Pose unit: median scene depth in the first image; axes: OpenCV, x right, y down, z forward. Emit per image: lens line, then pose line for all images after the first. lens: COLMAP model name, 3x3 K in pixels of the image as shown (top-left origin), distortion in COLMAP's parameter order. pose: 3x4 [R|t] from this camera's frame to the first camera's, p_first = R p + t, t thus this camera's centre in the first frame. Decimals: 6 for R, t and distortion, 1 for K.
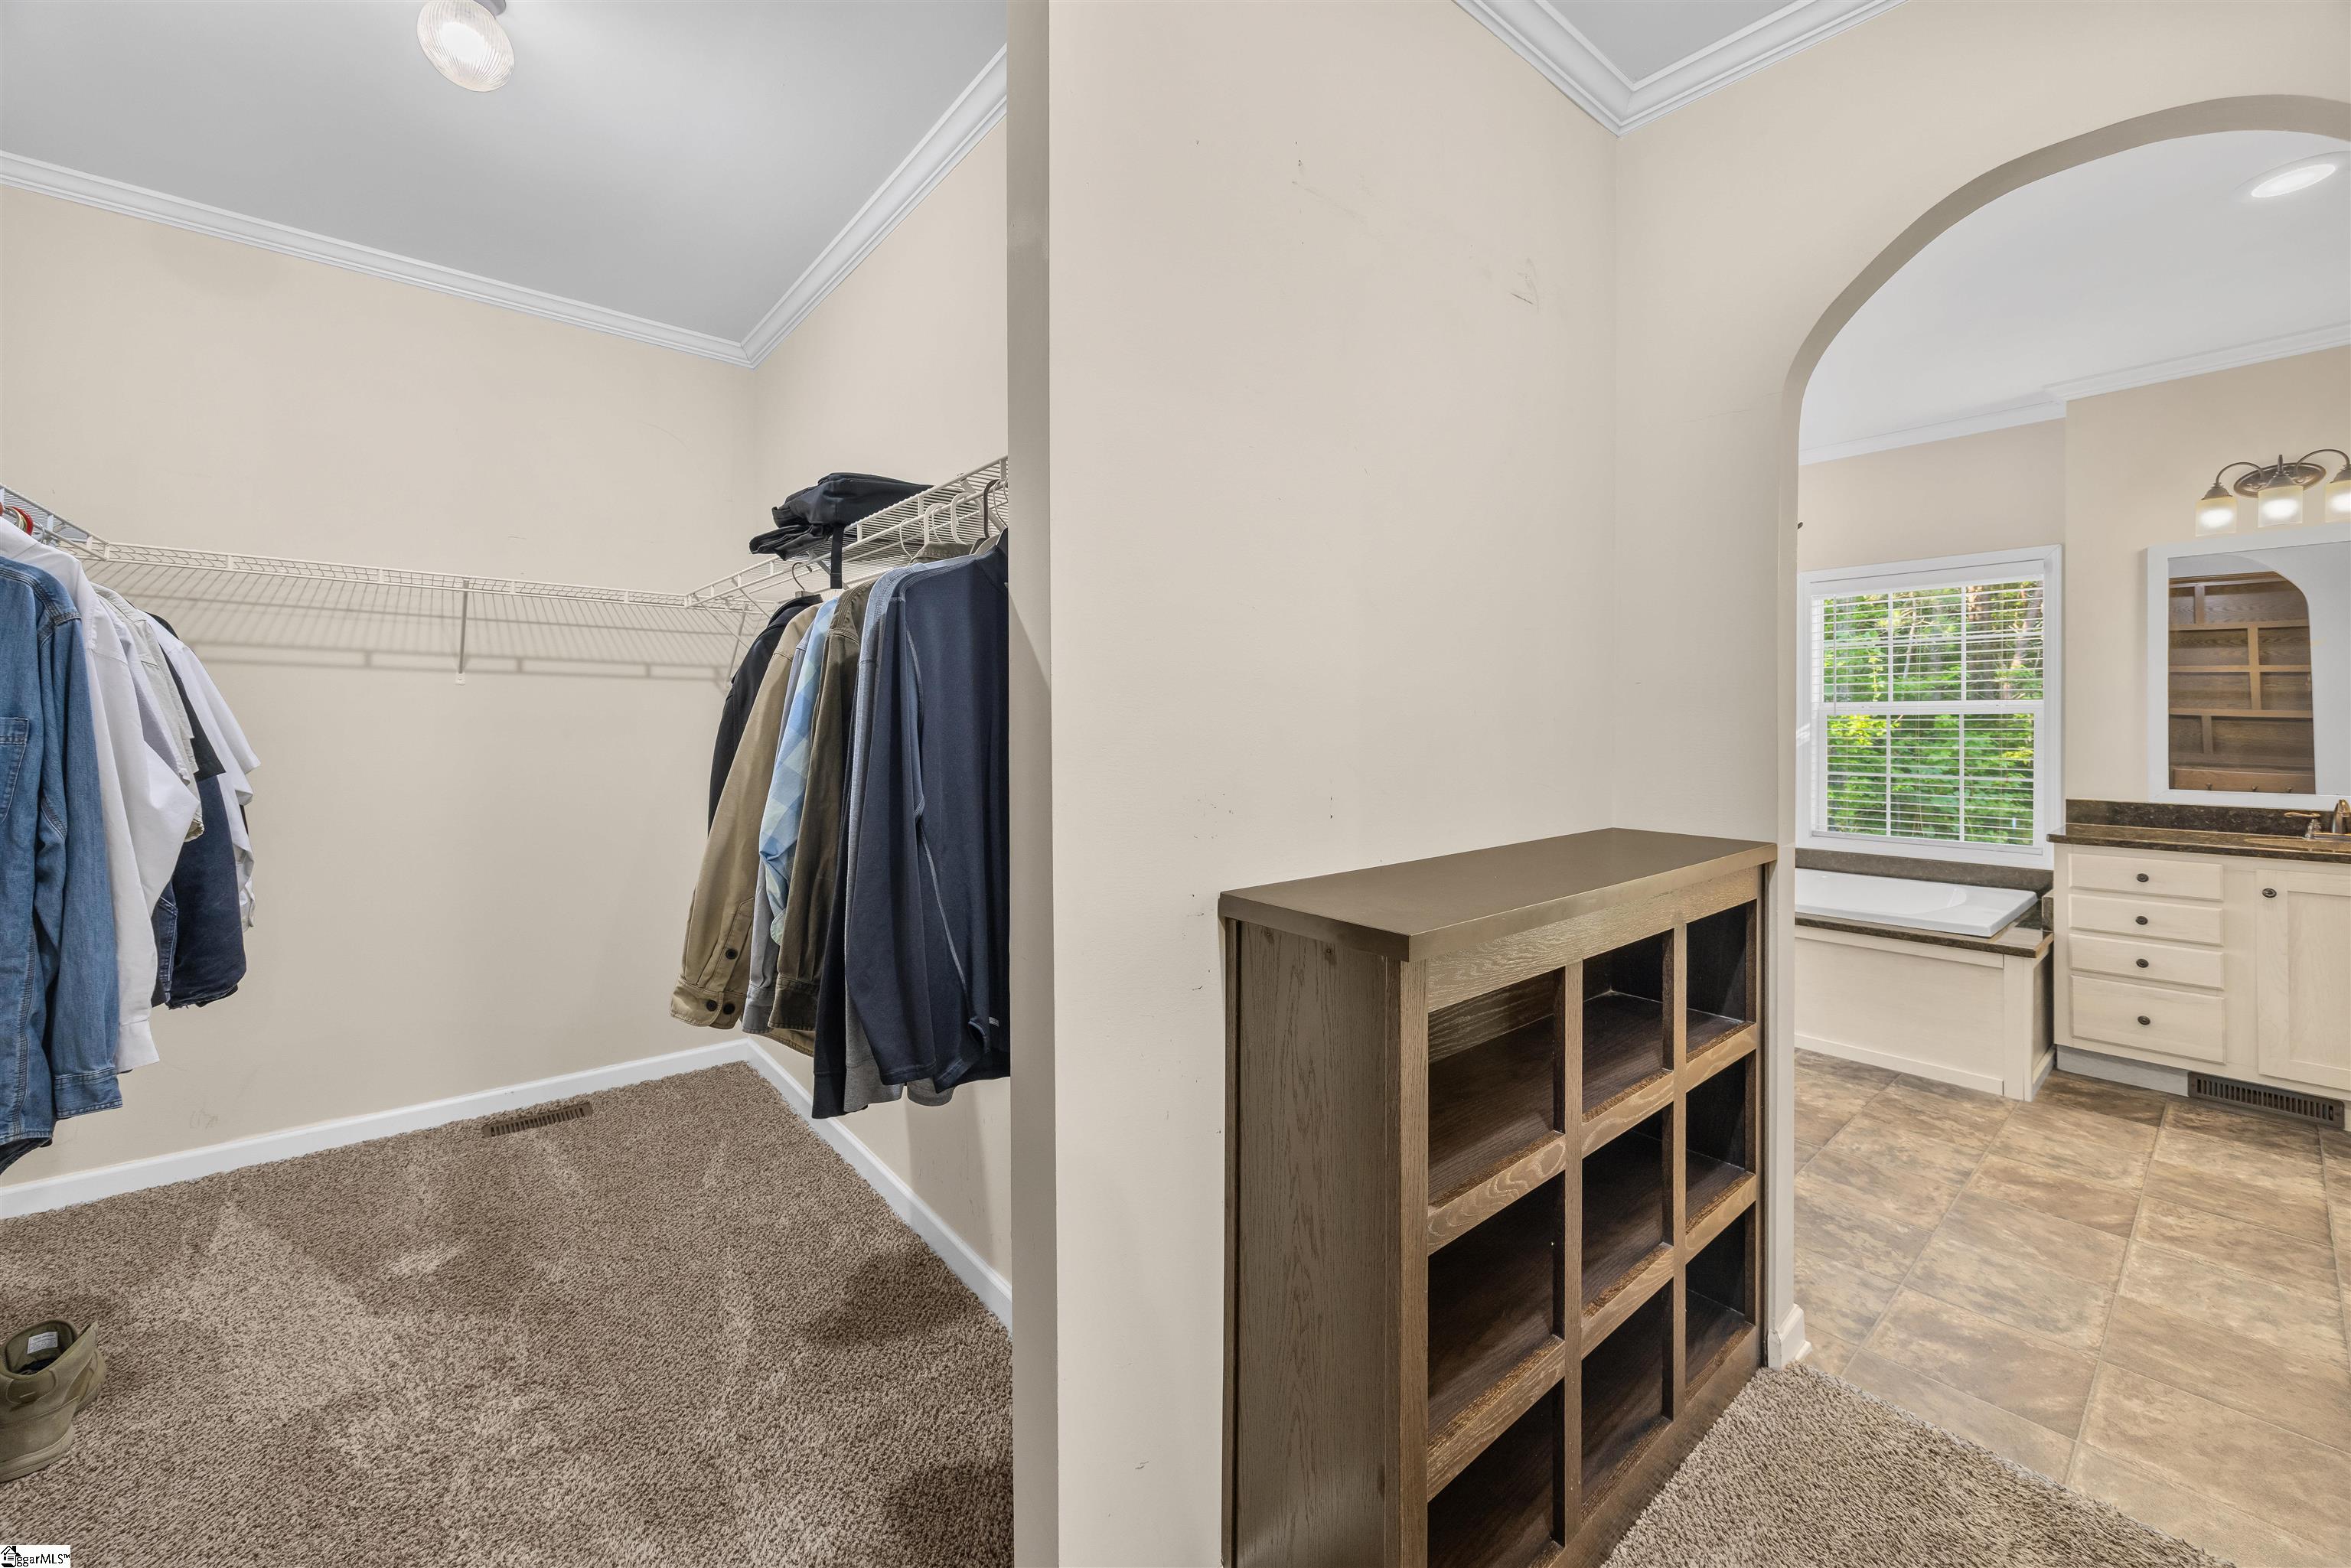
lens RADIAL K [[908.9, 0, 1163.2], [0, 908.9, 729.5], [0, 0, 1]] dist [-0.005247, 0.000252]
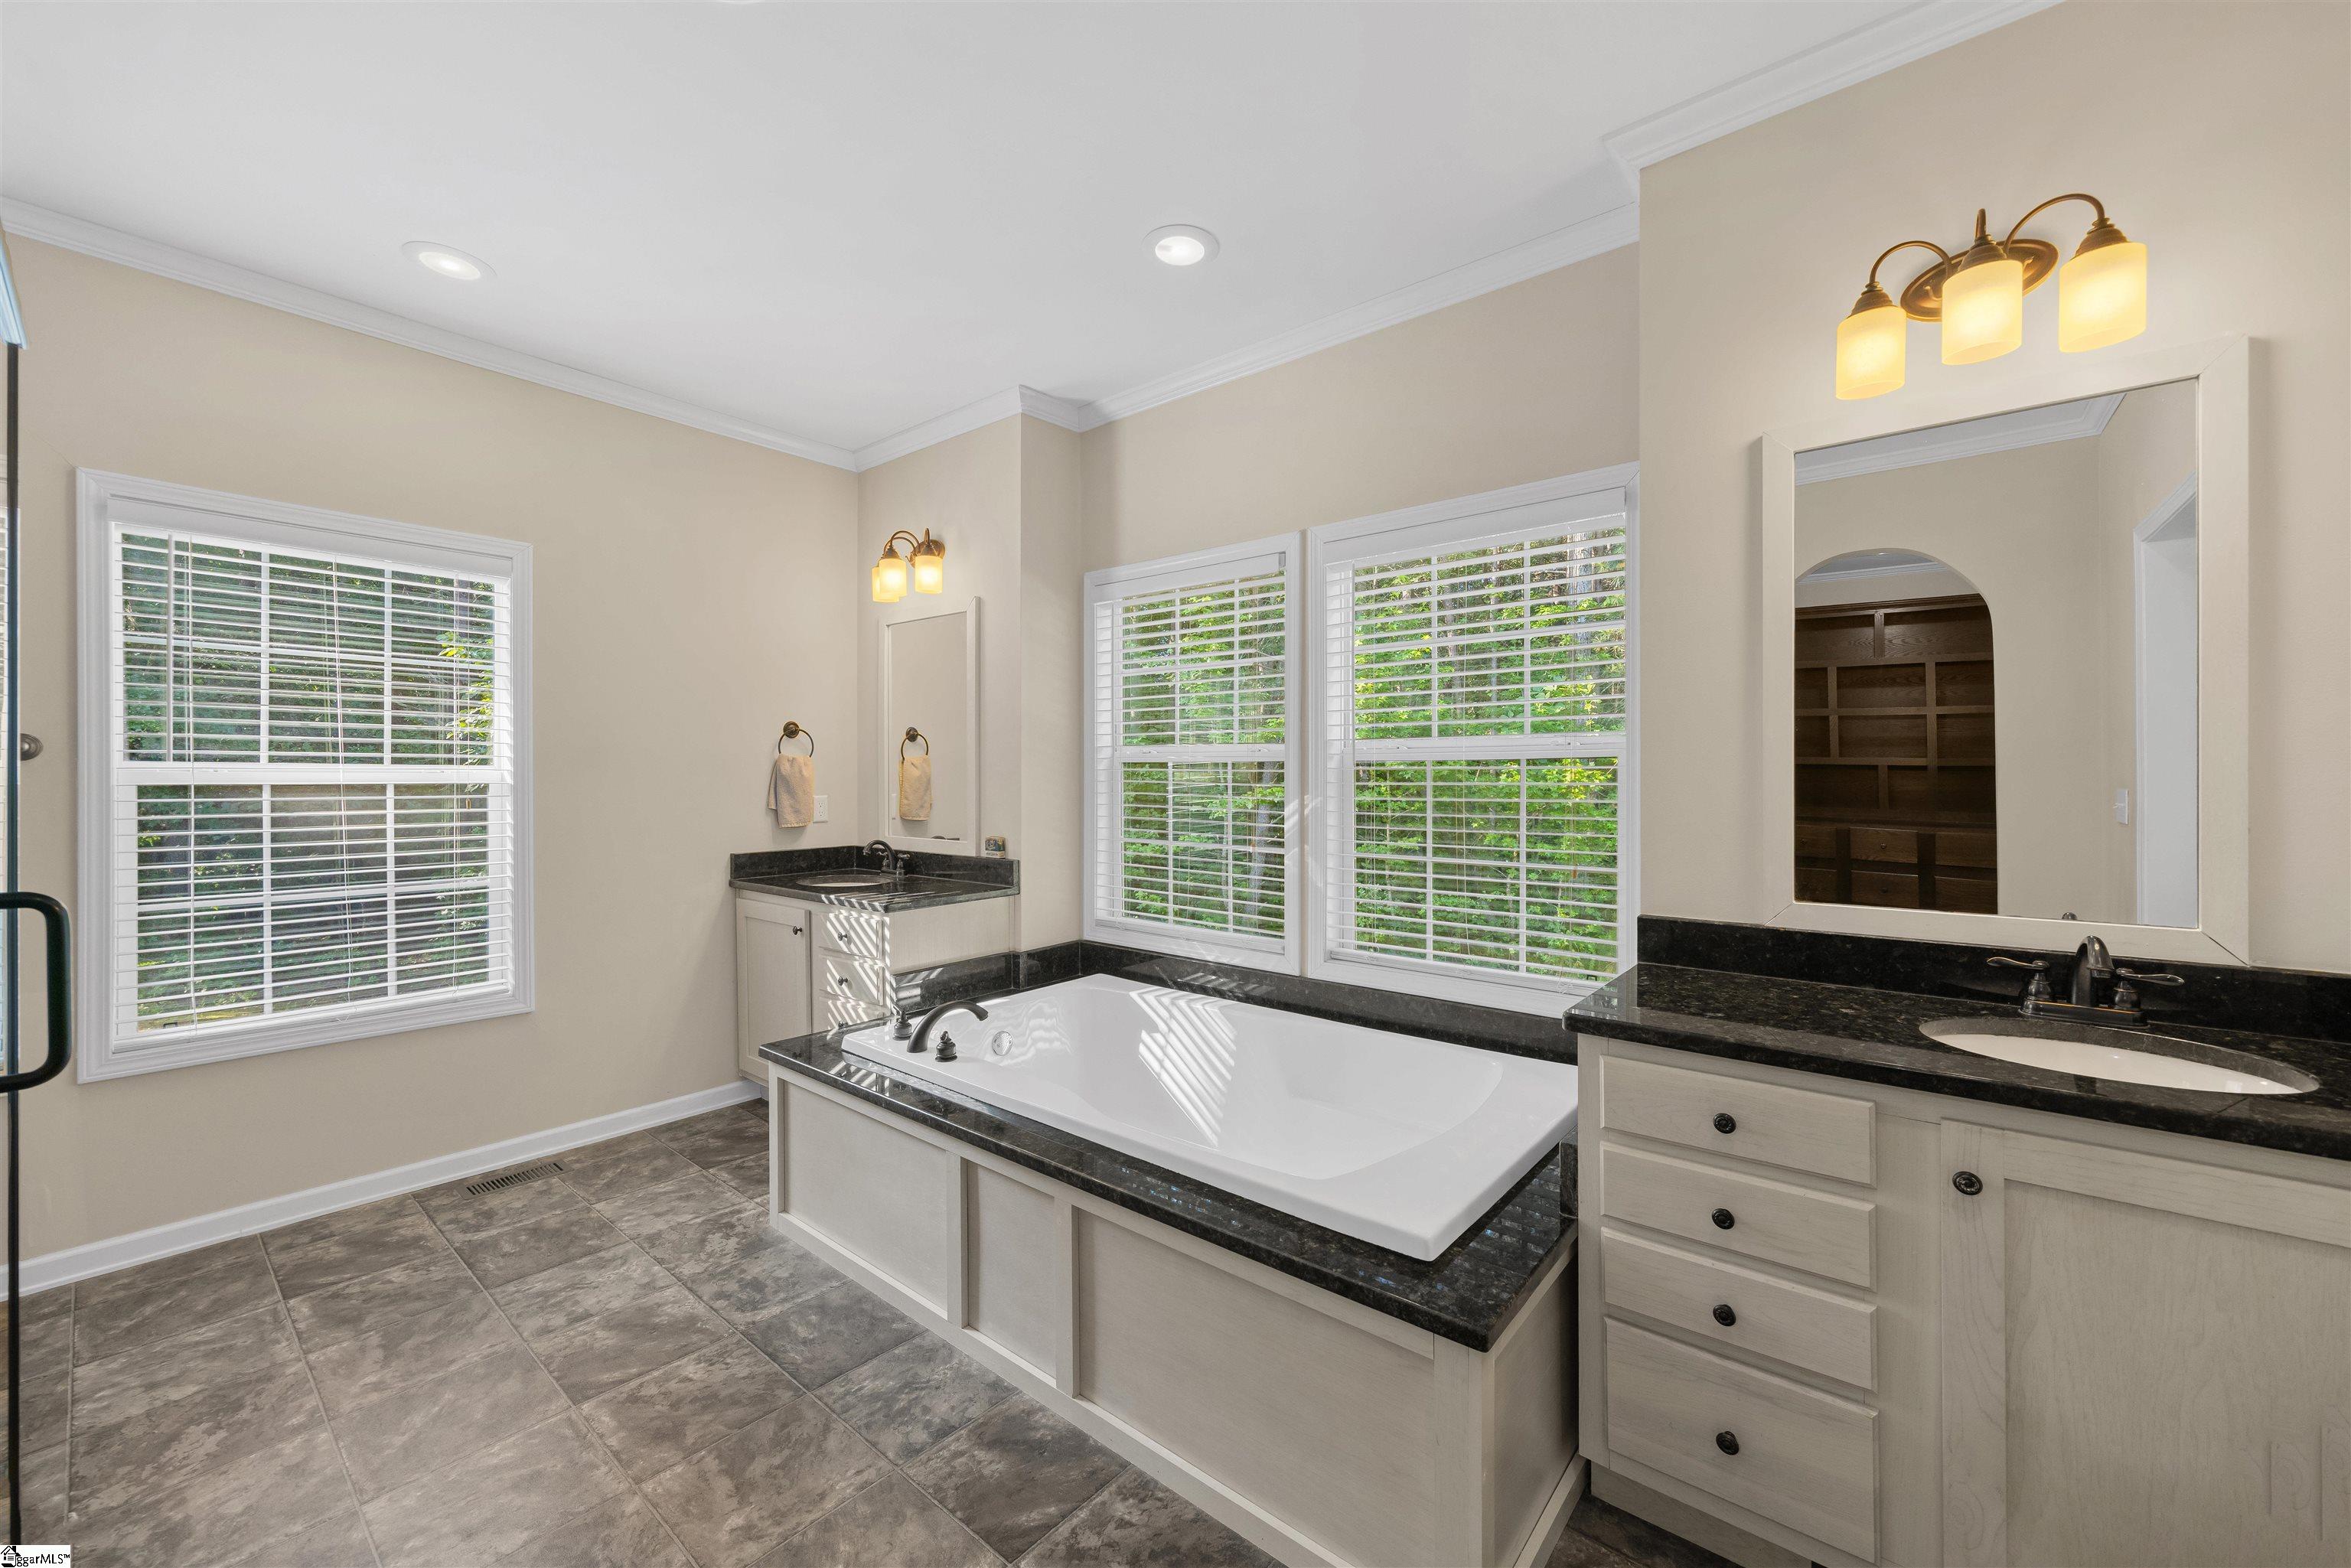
lens RADIAL K [[908.9, 0, 1178.6], [0, 908.9, 784.4], [0, 0, 1]] dist [-0.005247, 0.000252]
pose [[0.982535, -0.003819, 0.186040, 0.635417], [0.003068, 0.999986, 0.004325, -0.003792], [-0.186054, -0.003679, 0.982533, 0.528151]]
